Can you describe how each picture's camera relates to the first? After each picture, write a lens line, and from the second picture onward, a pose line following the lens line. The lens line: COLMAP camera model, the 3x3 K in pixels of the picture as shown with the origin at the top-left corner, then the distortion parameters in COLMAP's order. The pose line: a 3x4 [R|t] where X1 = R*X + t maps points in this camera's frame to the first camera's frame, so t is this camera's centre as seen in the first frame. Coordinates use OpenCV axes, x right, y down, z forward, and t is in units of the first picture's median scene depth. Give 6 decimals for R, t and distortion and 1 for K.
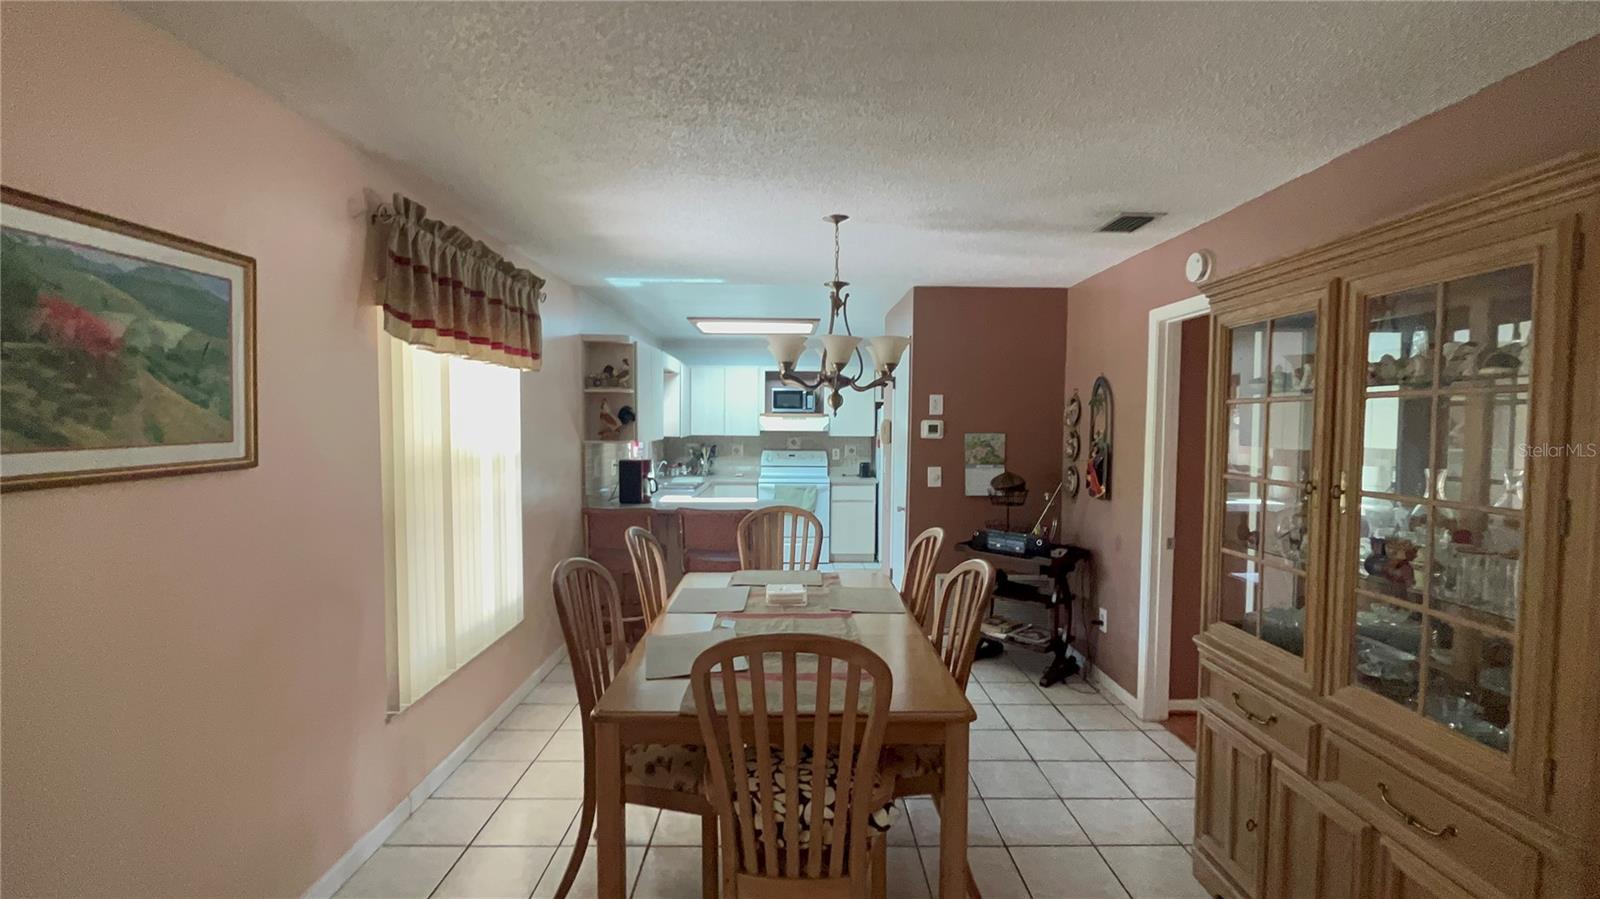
lens RADIAL K [[713.4, 0, 801.1], [0, 713.4, 453.0], [0, 0, 1]] dist [-0.003722, -0.000614]
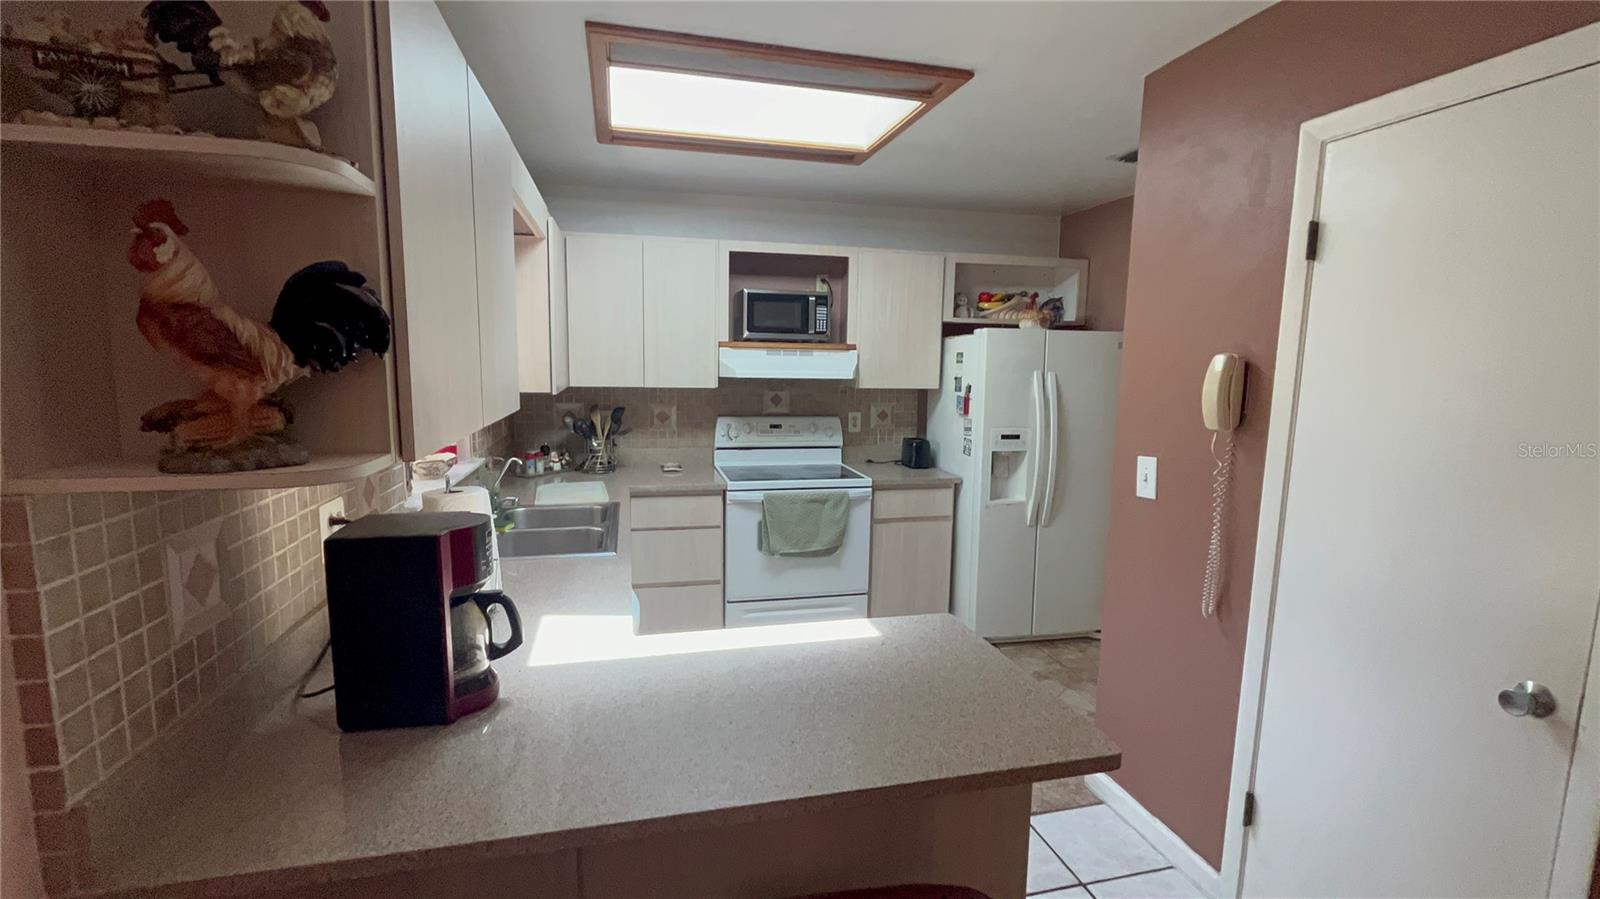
lens RADIAL K [[718.2, 0, 815.7], [0, 718.2, 461.2], [0, 0, 1]] dist [-0.002769, -0.000285]
pose [[0.971842, -0.023366, 0.234474, -0.109546], [0.000391, 0.995230, 0.097556, -0.022508], [-0.235635, -0.094717, 0.967215, 0.510872]]
